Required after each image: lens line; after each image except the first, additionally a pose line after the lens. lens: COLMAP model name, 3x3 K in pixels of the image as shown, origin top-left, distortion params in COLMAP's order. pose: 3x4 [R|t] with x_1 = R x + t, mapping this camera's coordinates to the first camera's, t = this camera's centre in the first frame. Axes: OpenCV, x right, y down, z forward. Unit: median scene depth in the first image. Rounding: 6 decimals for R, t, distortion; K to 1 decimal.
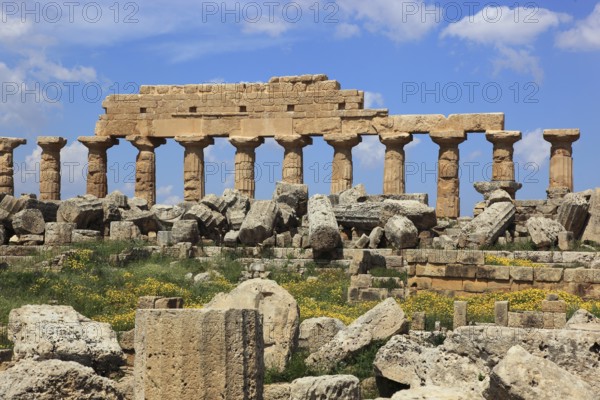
lens RADIAL K [[1169.5, 0, 300.0], [0, 1169.5, 200.0], [0, 0, 1]] dist [0.325155, -0.047542]
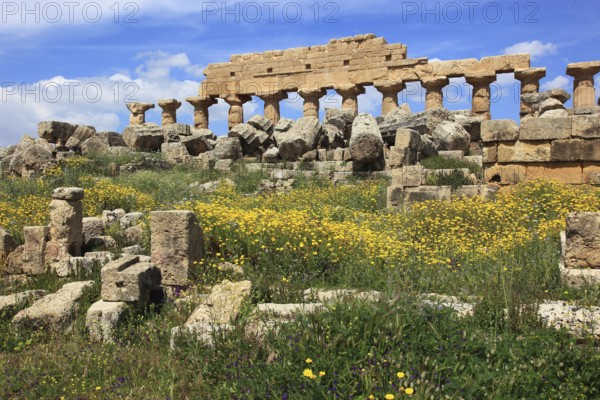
lens RADIAL K [[581.9, 0, 300.0], [0, 581.9, 200.0], [0, 0, 1]] dist [0.006122, 0.022662]
pose [[0.991304, -0.021603, -0.129810, 0.020513], [0.027049, 0.998820, 0.040337, 0.039854], [0.128785, -0.043497, 0.990718, 0.398057]]
